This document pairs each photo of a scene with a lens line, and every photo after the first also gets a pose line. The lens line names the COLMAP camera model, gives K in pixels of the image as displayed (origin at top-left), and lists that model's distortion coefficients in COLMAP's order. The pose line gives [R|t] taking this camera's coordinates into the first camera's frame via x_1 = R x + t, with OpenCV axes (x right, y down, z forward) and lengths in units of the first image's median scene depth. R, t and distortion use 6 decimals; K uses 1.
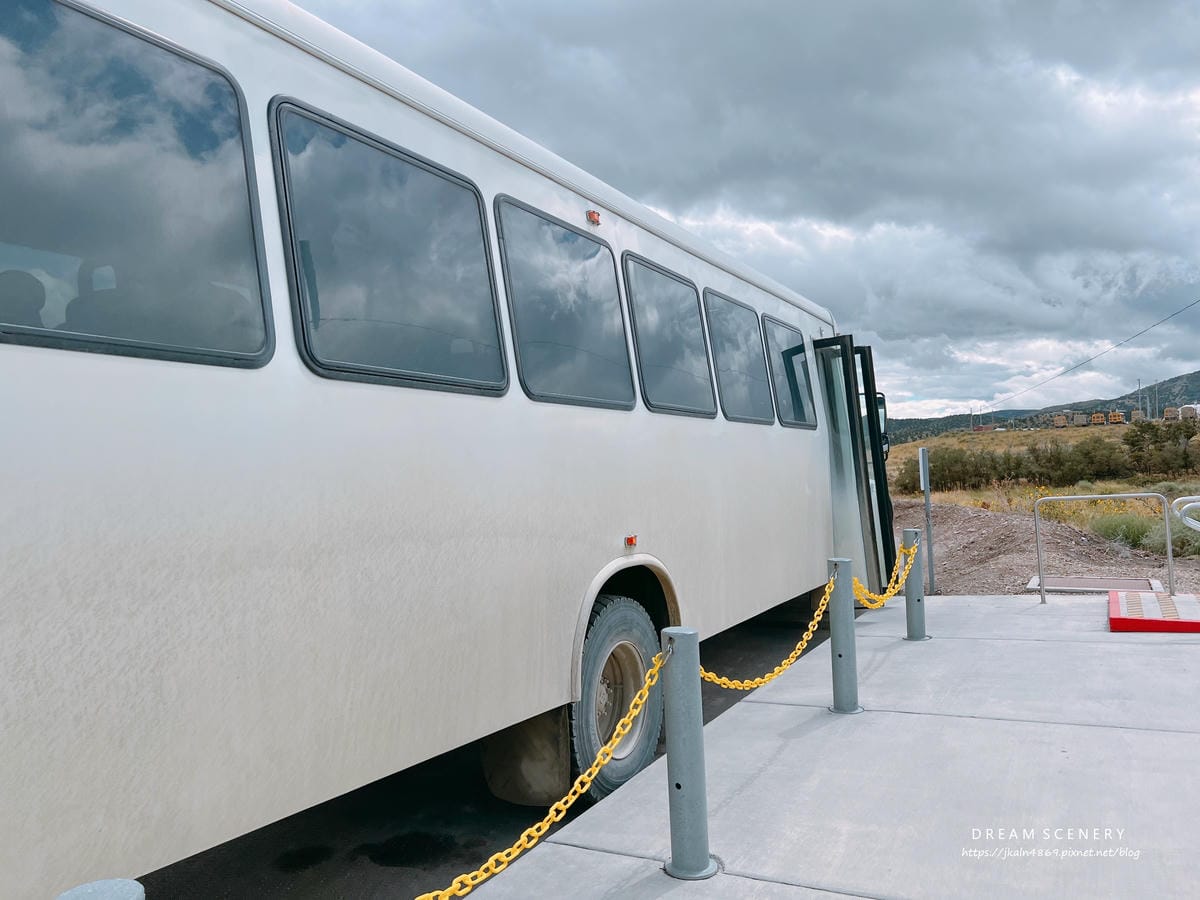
lens RADIAL K [[909.5, 0, 600.0], [0, 909.5, 450.0], [0, 0, 1]] dist [0.000327, 0.000171]
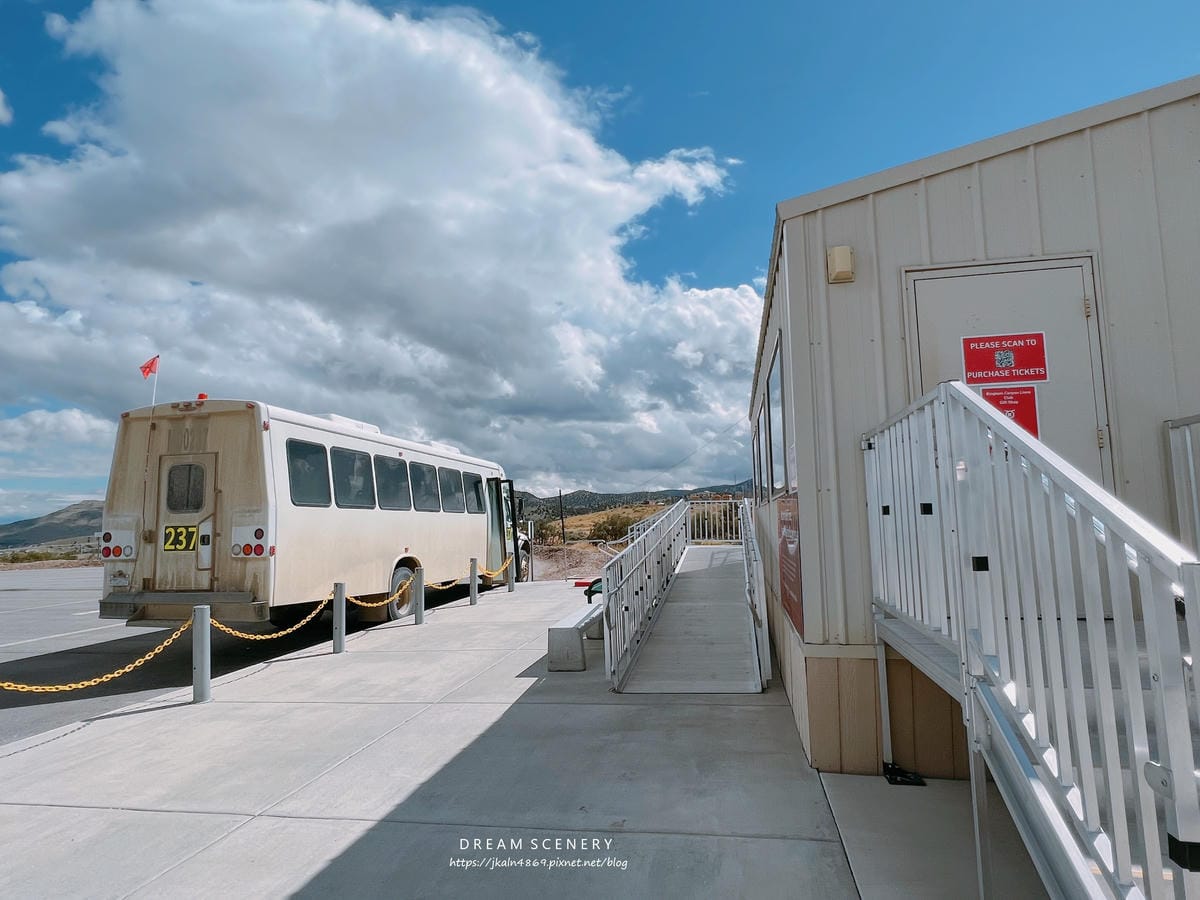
lens RADIAL K [[675.4, 0, 600.0], [0, 675.4, 450.0], [0, 0, 1]] dist [-0.000126, -0.000007]
pose [[0.955761, 0.055683, 0.288826, -0.023047], [-0.029904, 0.995225, -0.092913, -0.052010], [-0.292620, 0.080165, 0.952862, -1.445022]]
